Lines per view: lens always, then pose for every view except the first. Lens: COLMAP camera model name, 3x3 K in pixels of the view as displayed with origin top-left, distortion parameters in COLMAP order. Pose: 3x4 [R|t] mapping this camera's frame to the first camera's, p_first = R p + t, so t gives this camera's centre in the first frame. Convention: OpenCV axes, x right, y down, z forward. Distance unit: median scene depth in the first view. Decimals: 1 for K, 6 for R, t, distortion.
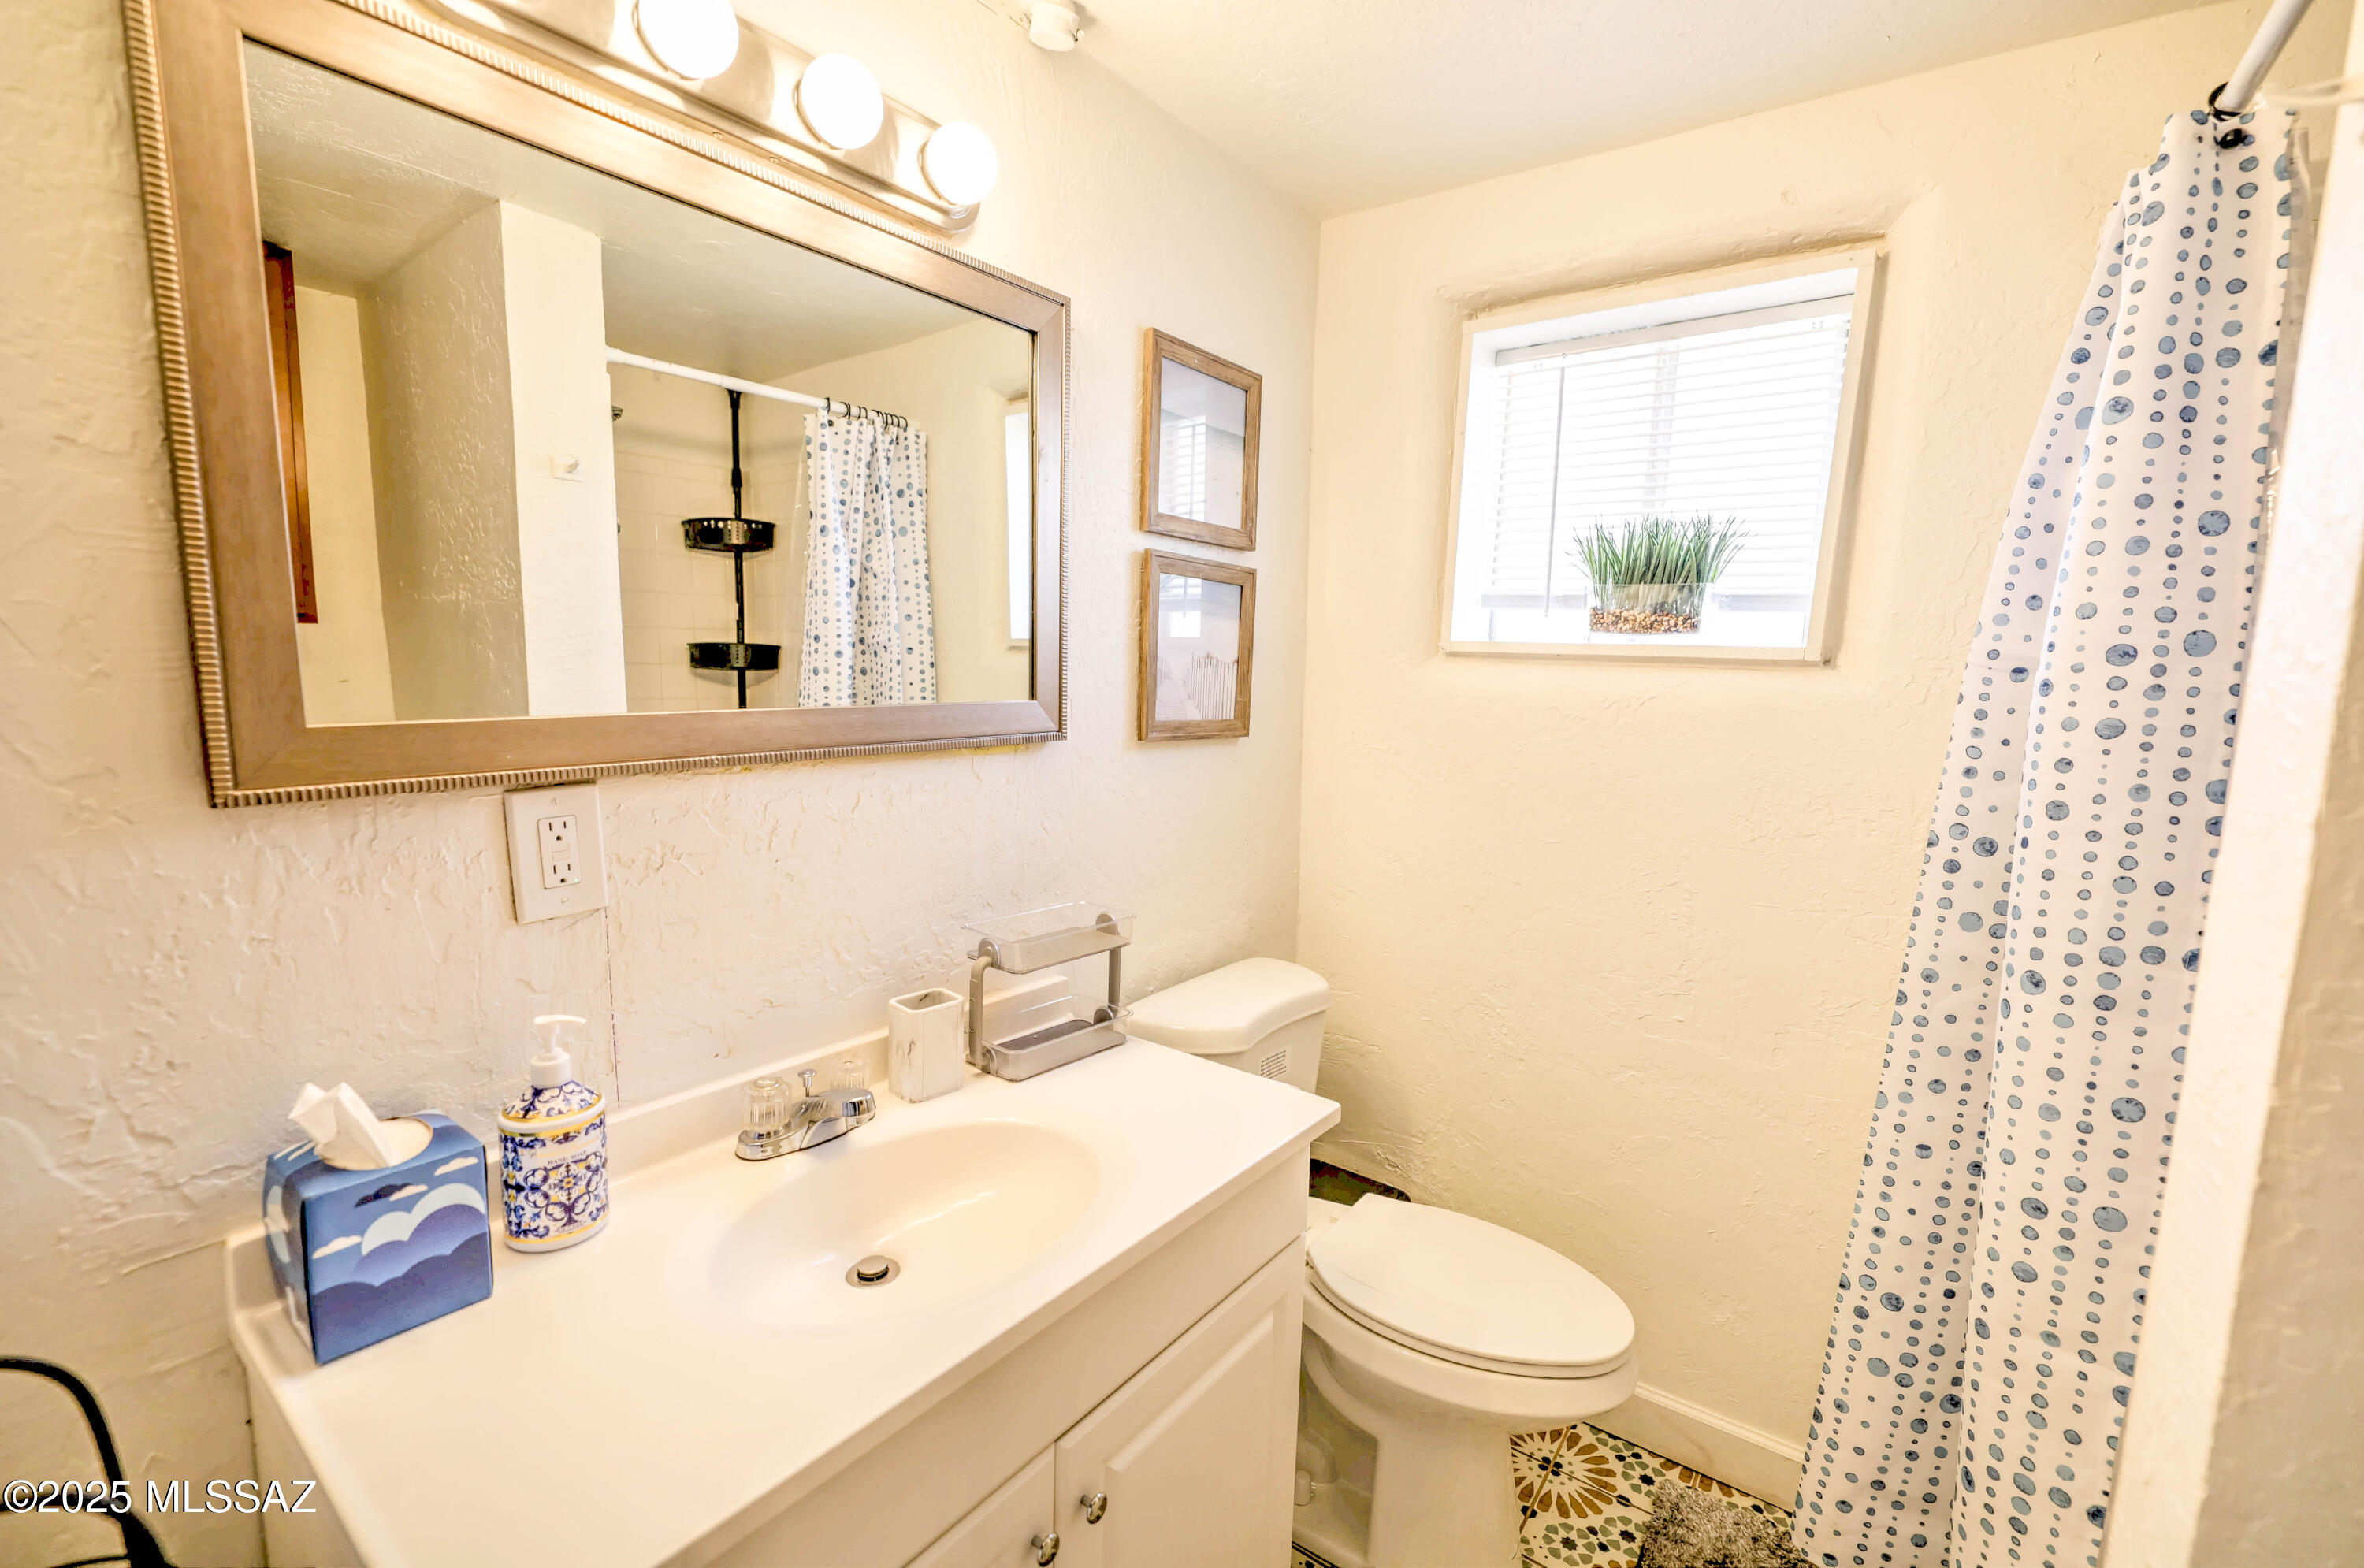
lens RADIAL K [[992.8, 0, 1183.2], [0, 992.8, 792.6], [0, 0, 1]] dist [-0.000281, -0.000328]
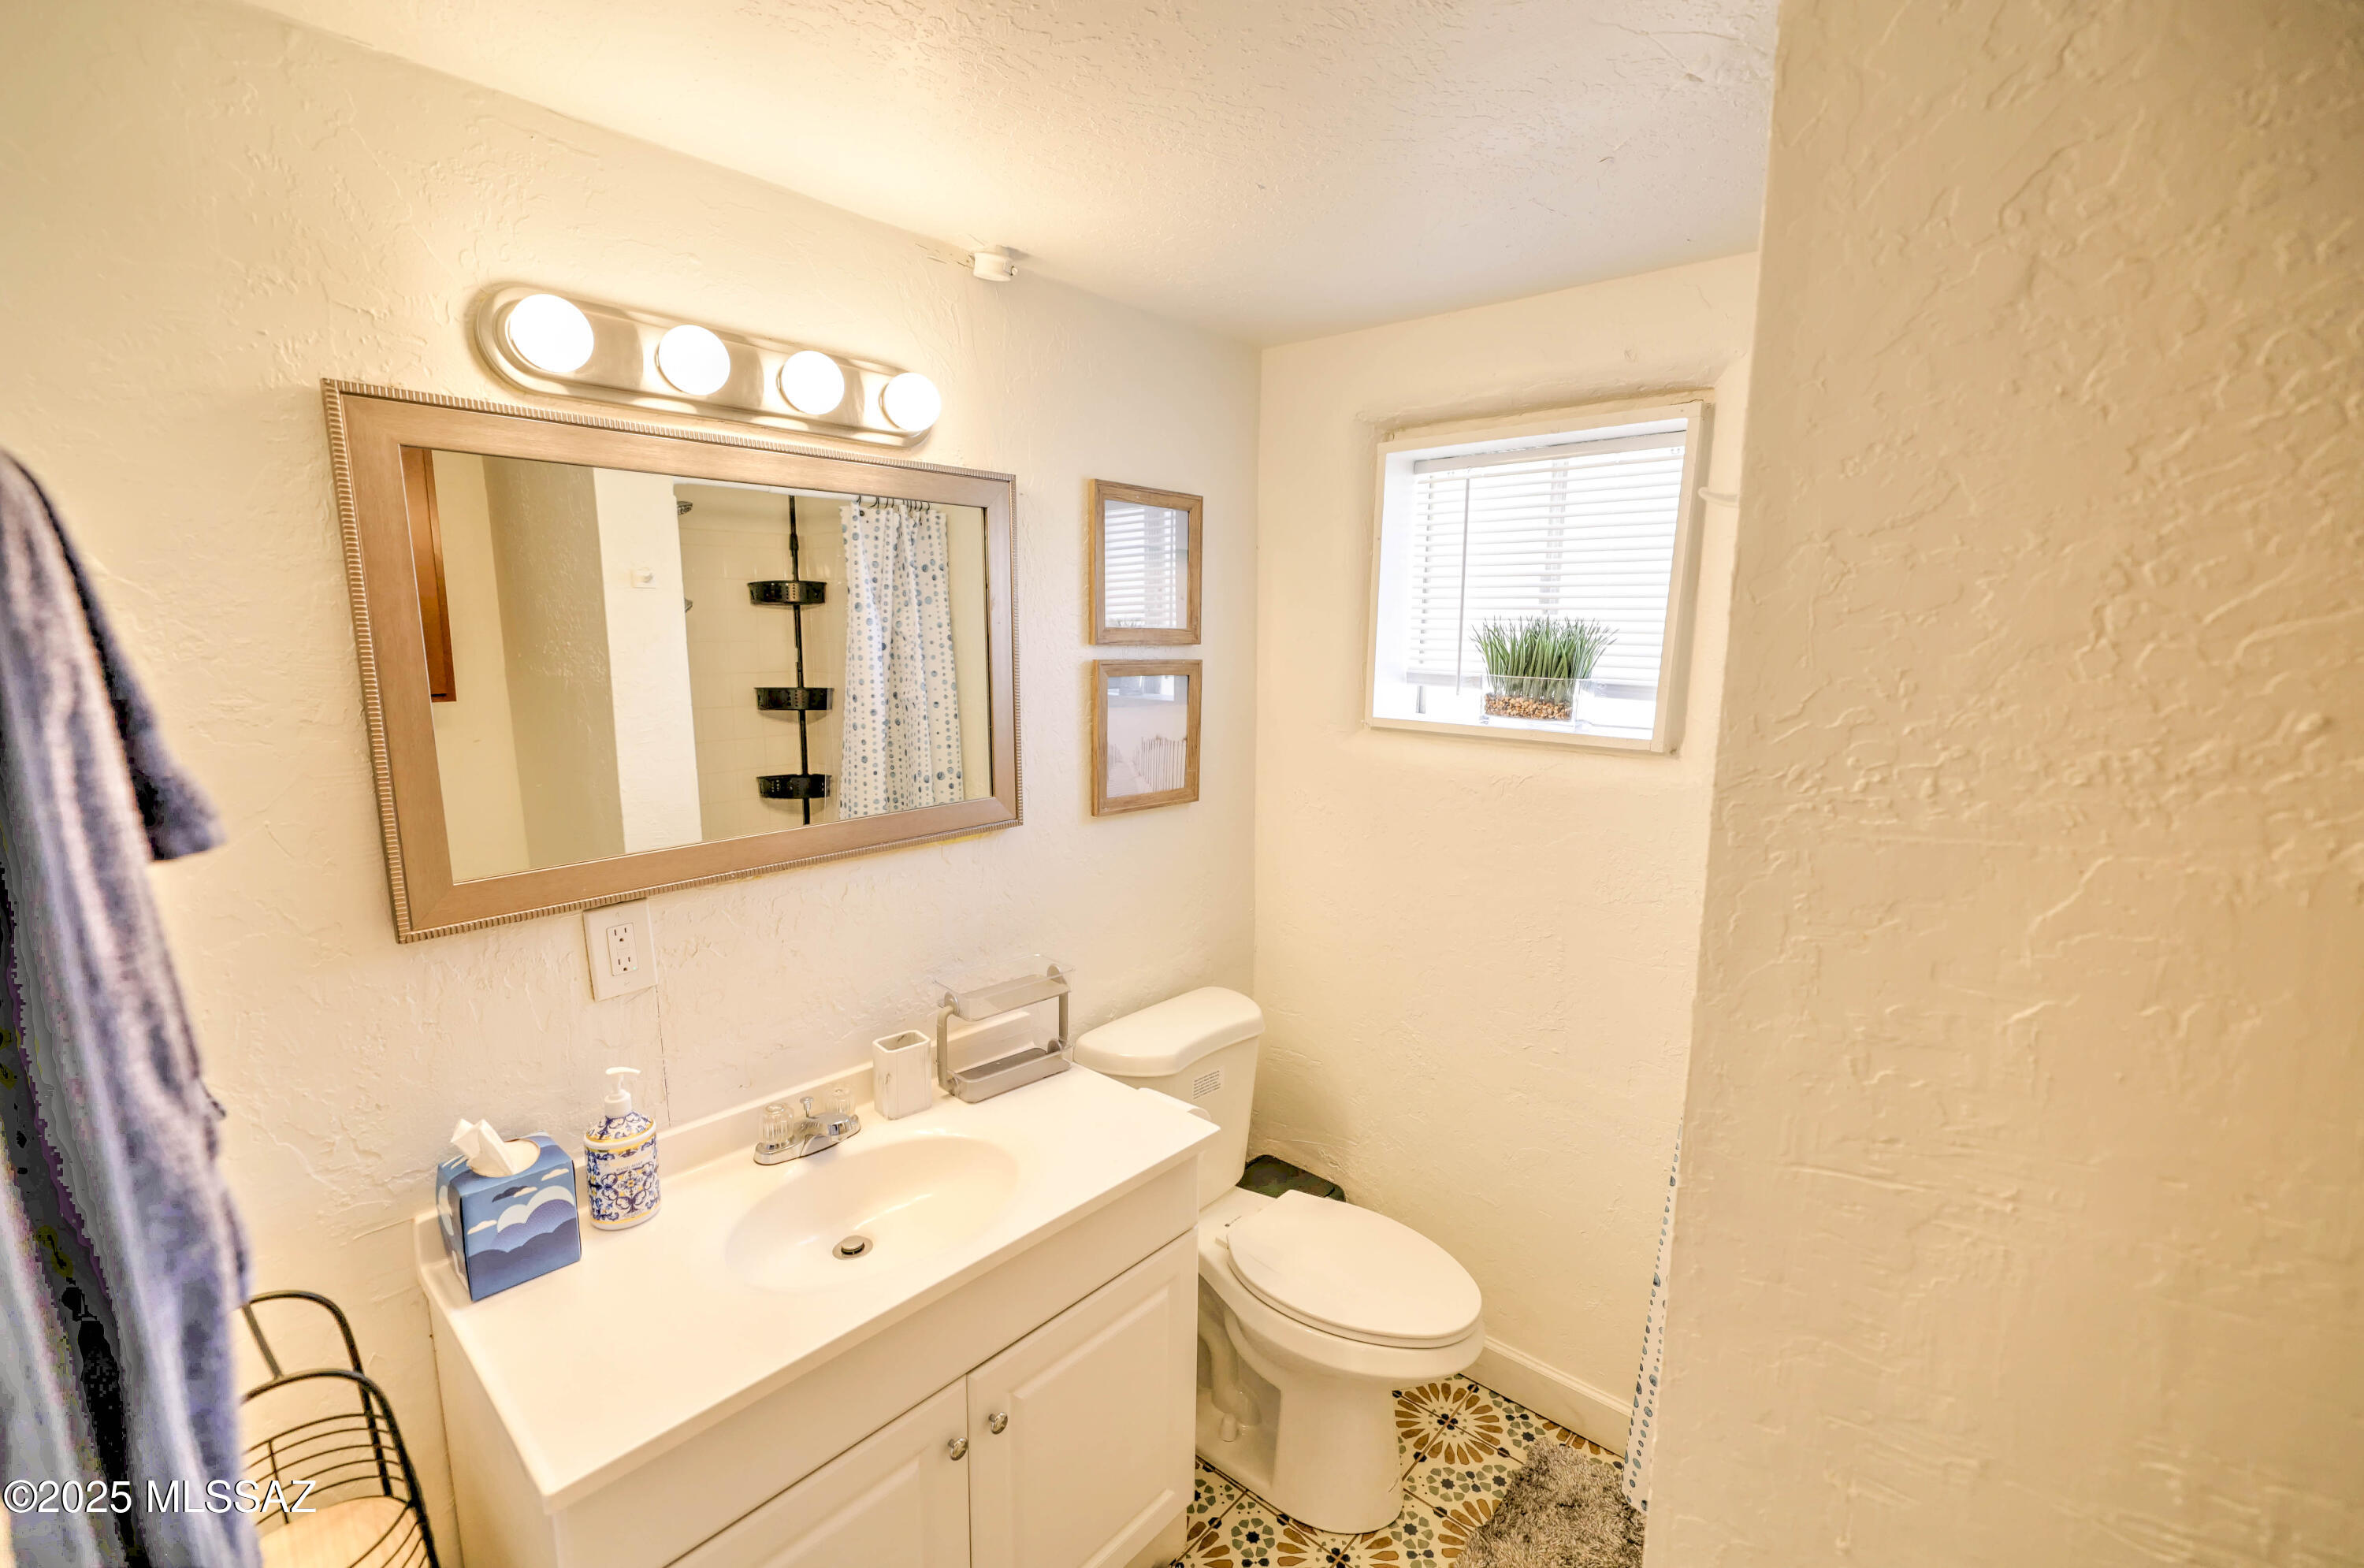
lens RADIAL K [[992.8, 0, 1183.1], [0, 992.8, 791.0], [0, 0, 1]] dist [-0.000281, -0.000328]
pose [[0.996345, -0.004066, -0.085323, 0.191035], [0.006725, 0.999500, 0.030901, -0.135039], [0.085155, -0.031361, 0.995874, -0.219835]]
